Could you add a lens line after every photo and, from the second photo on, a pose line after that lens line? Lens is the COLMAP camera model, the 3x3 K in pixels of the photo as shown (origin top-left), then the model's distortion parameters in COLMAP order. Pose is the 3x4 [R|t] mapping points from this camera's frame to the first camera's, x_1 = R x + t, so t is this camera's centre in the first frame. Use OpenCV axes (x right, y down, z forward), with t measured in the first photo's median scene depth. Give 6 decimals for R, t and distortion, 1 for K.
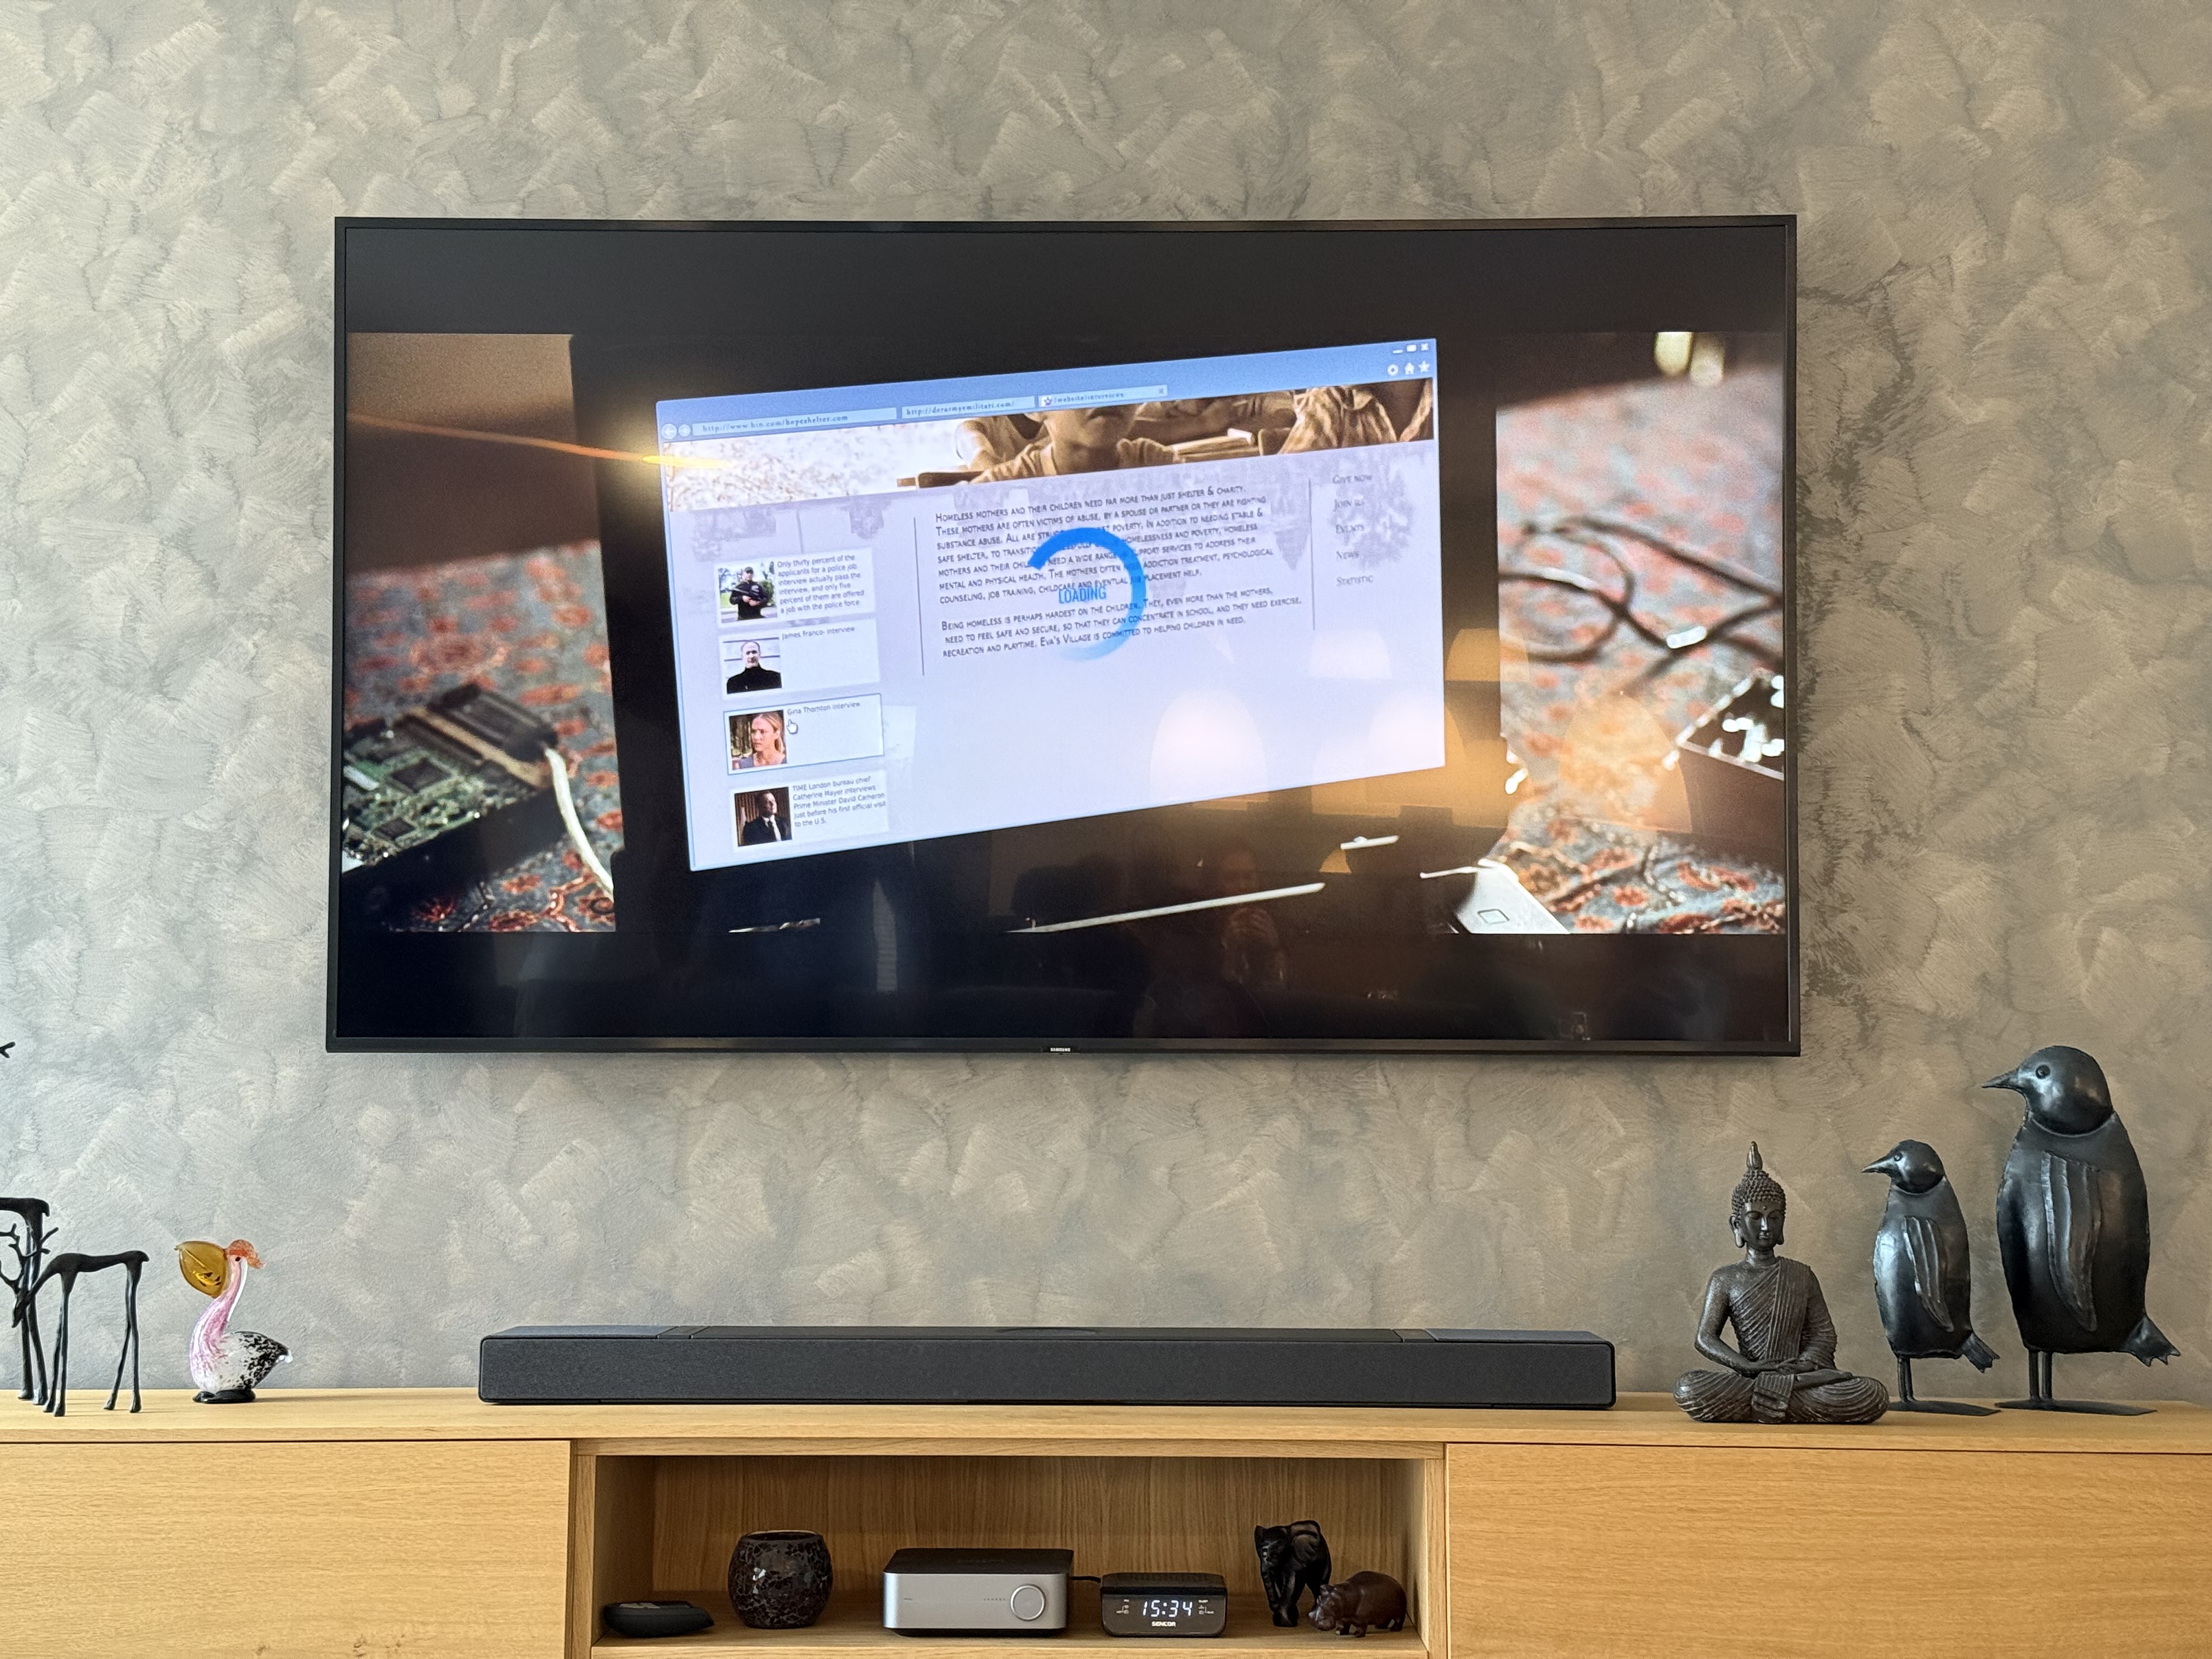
lens RADIAL K [[3107.7, 0, 1106.0], [0, 3107.7, 829.5], [0, 0, 1]] dist [0.188218, -0.430162]
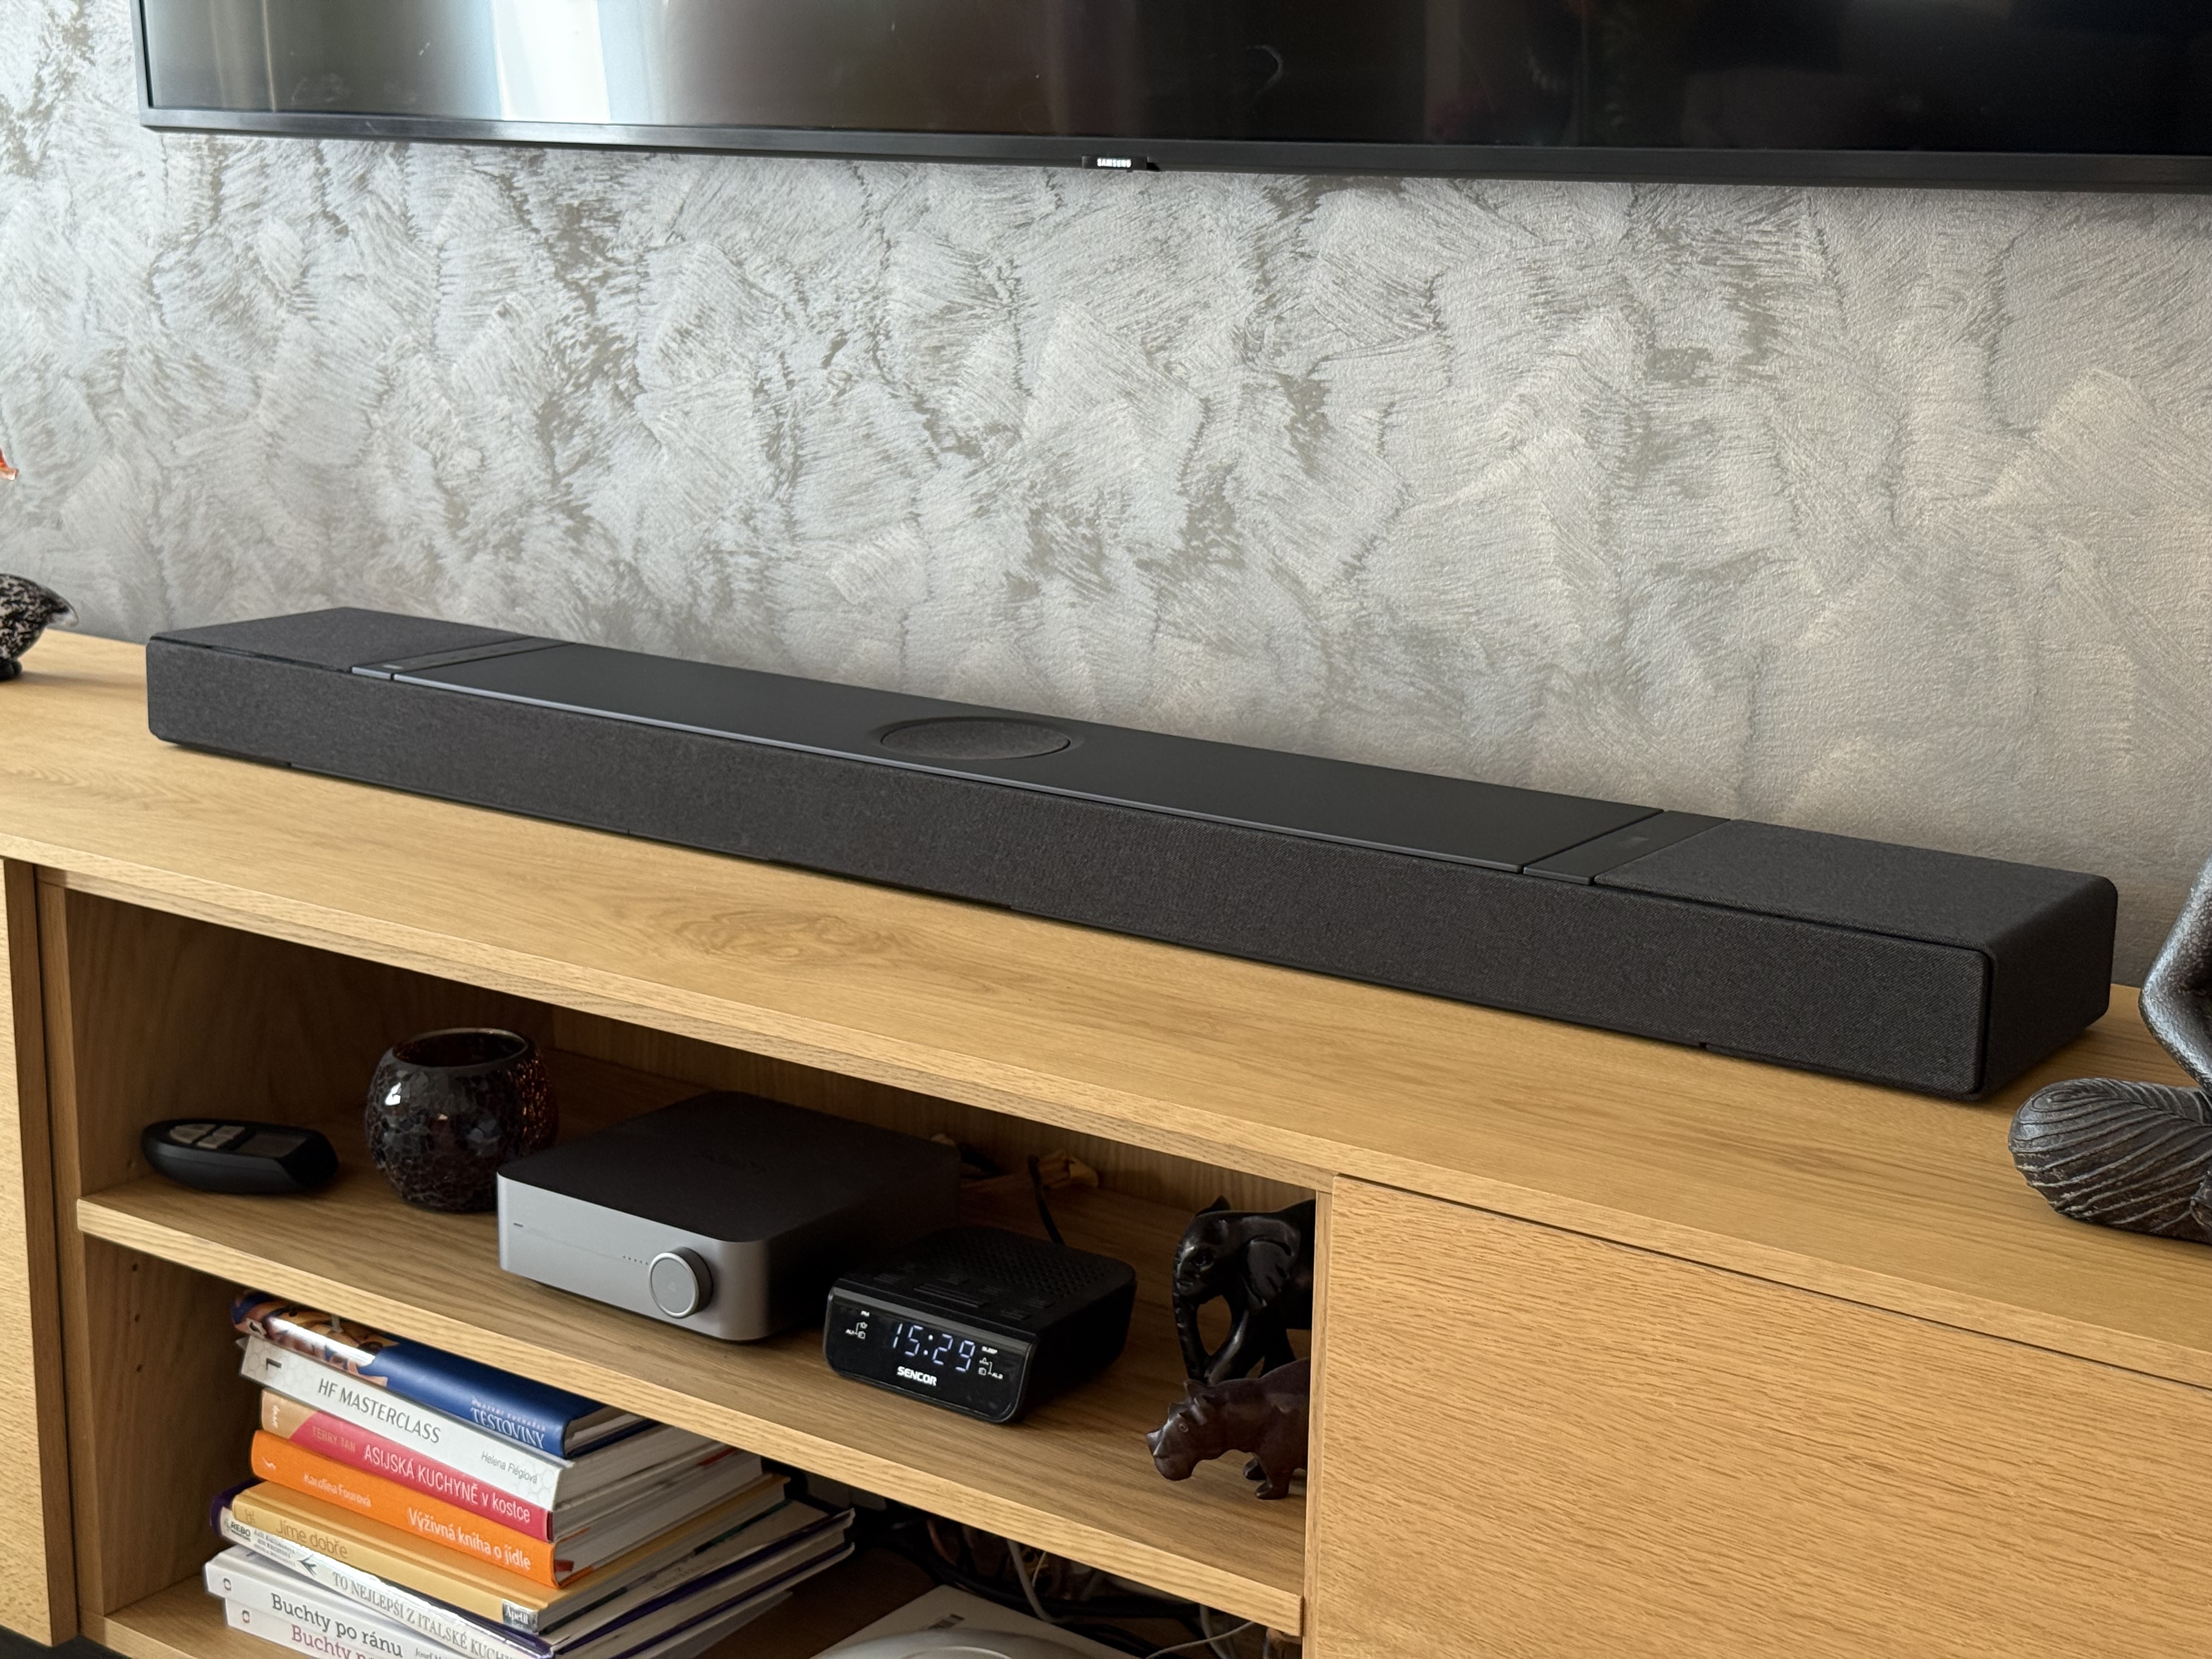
lens RADIAL K [[3107.7, 0, 1106.0], [0, 3107.7, 829.5], [0, 0, 1]] dist [0.188218, -0.430162]
pose [[0.824316, 0.137561, -0.549163, 0.260034], [0.037964, 0.954415, 0.296059, 0.024760], [0.564856, -0.264895, 0.781517, 0.573433]]
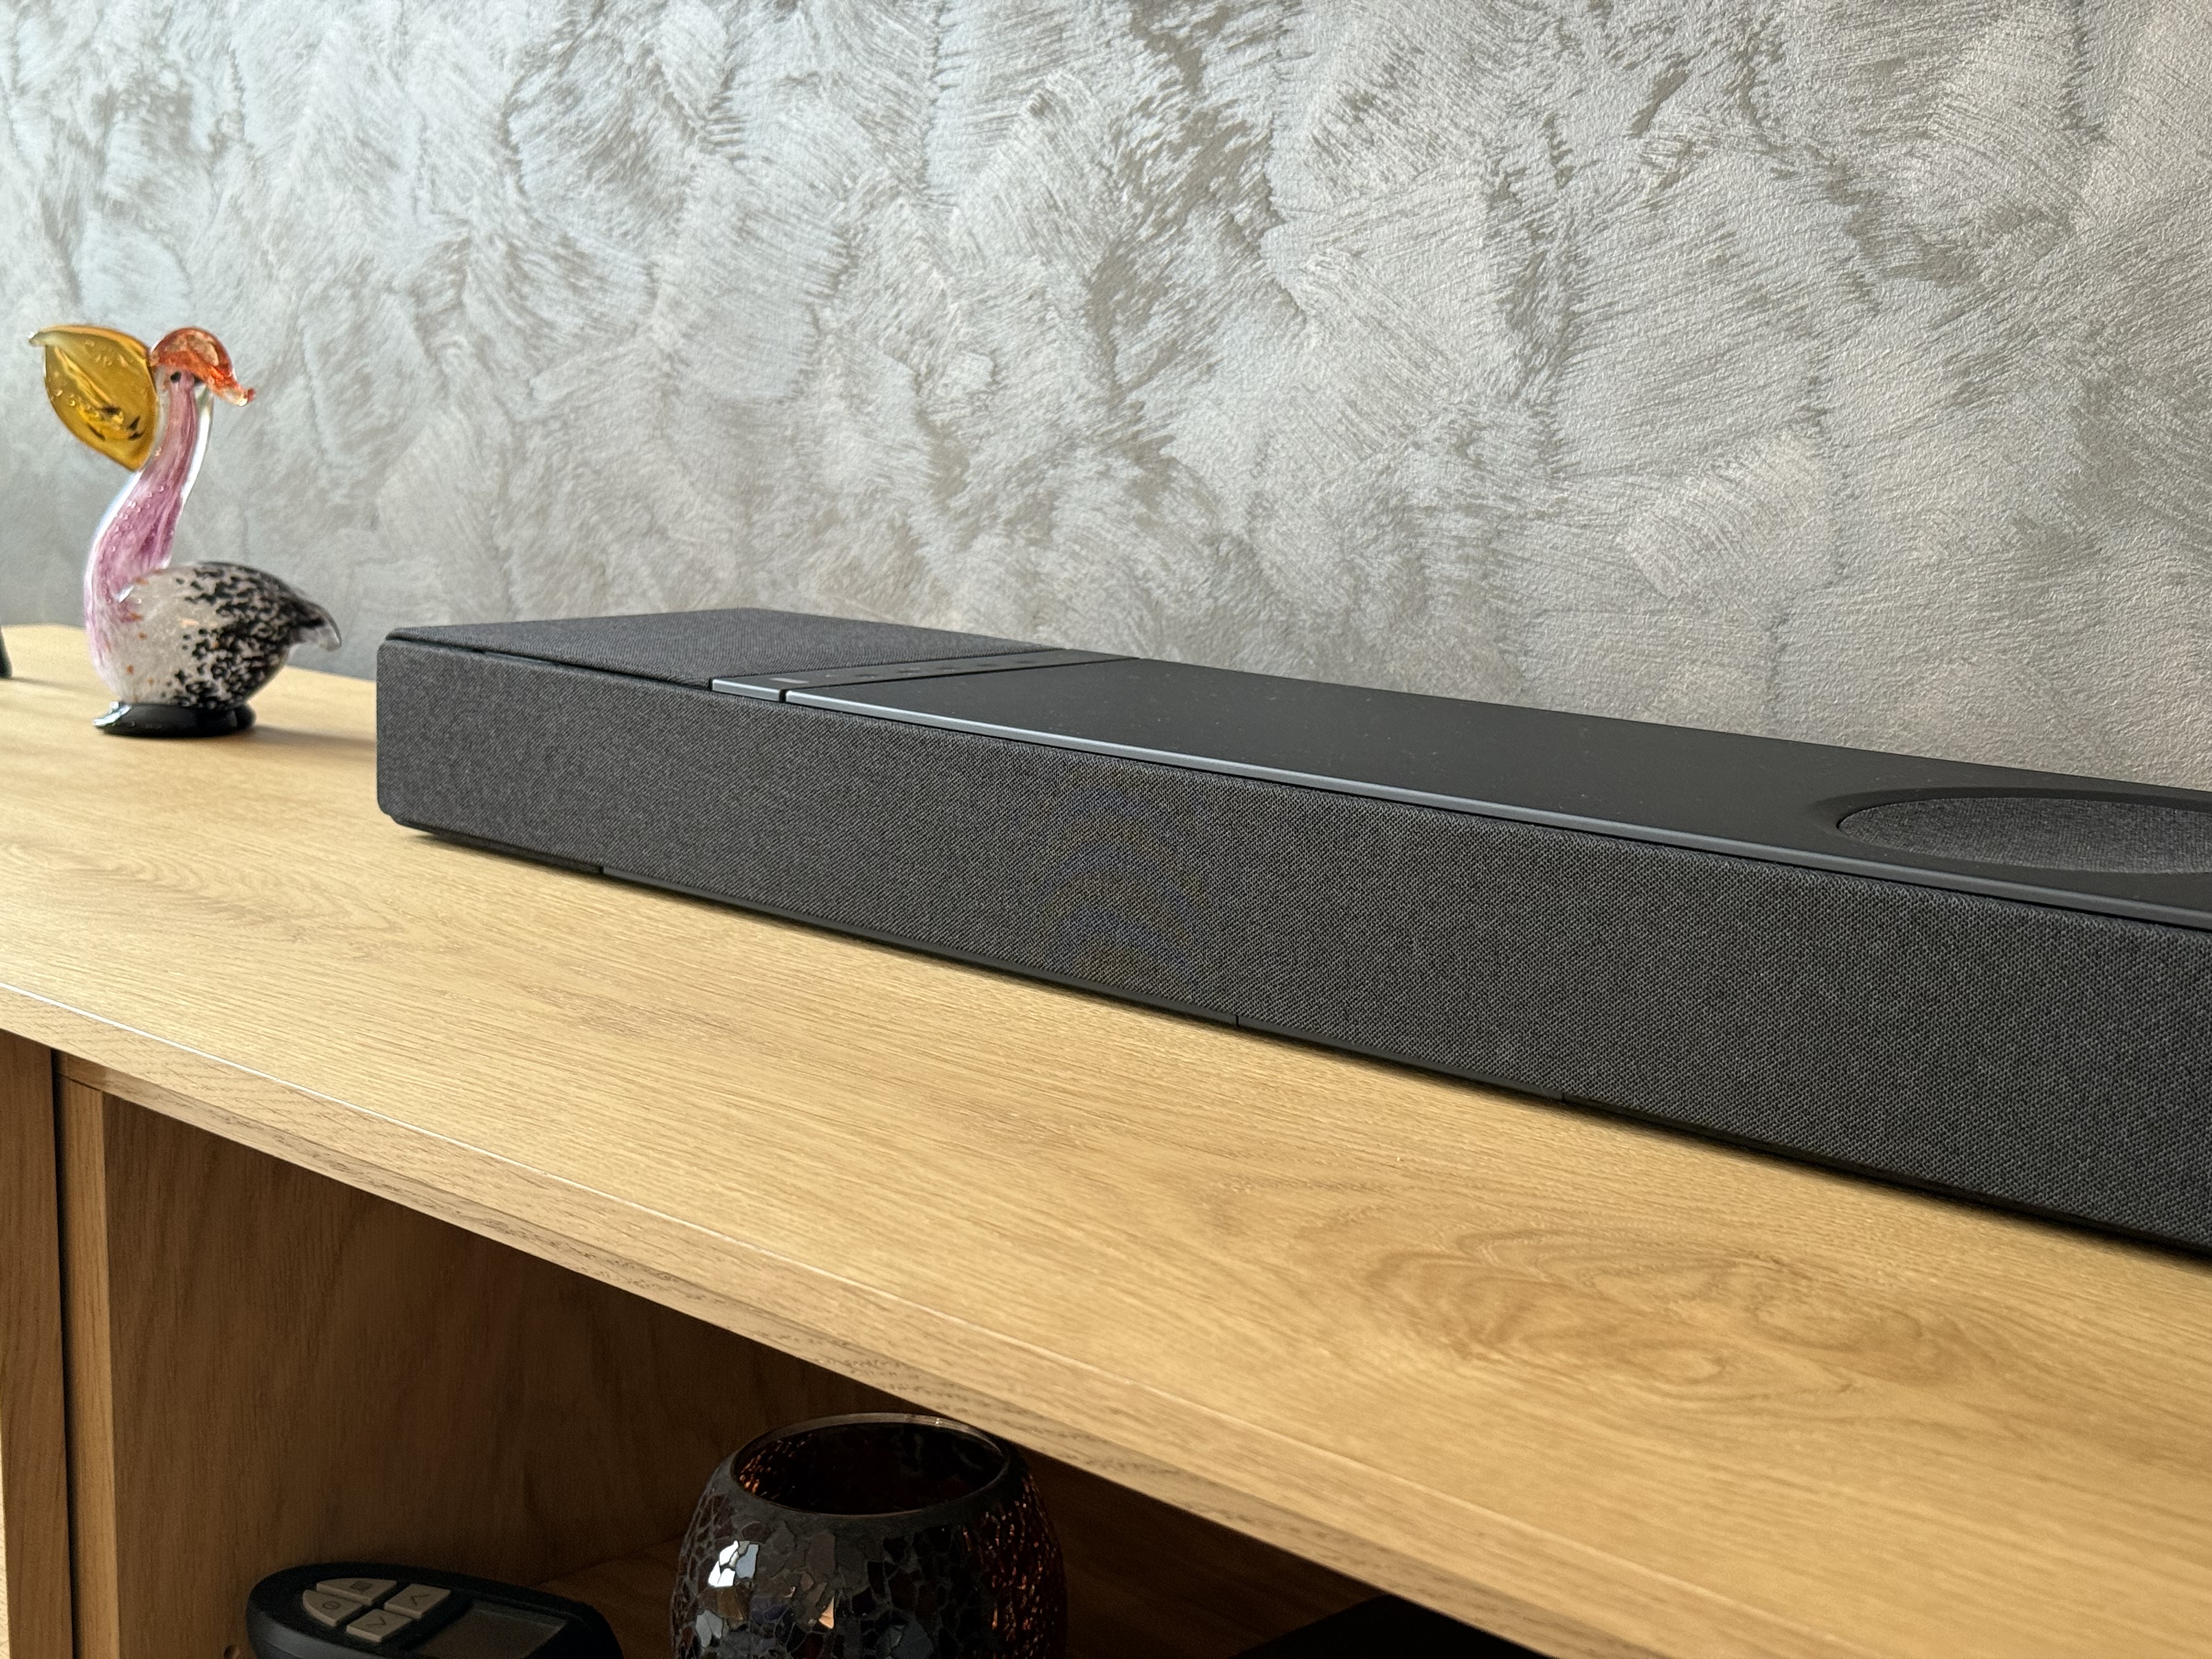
lens RADIAL K [[3107.7, 0, 1106.0], [0, 3107.7, 829.5], [0, 0, 1]] dist [0.188218, -0.430162]
pose [[0.711312, 0.123223, -0.691991, 0.077353], [0.050386, 0.973041, 0.225062, 0.102442], [0.701068, -0.194956, 0.685927, 0.754729]]
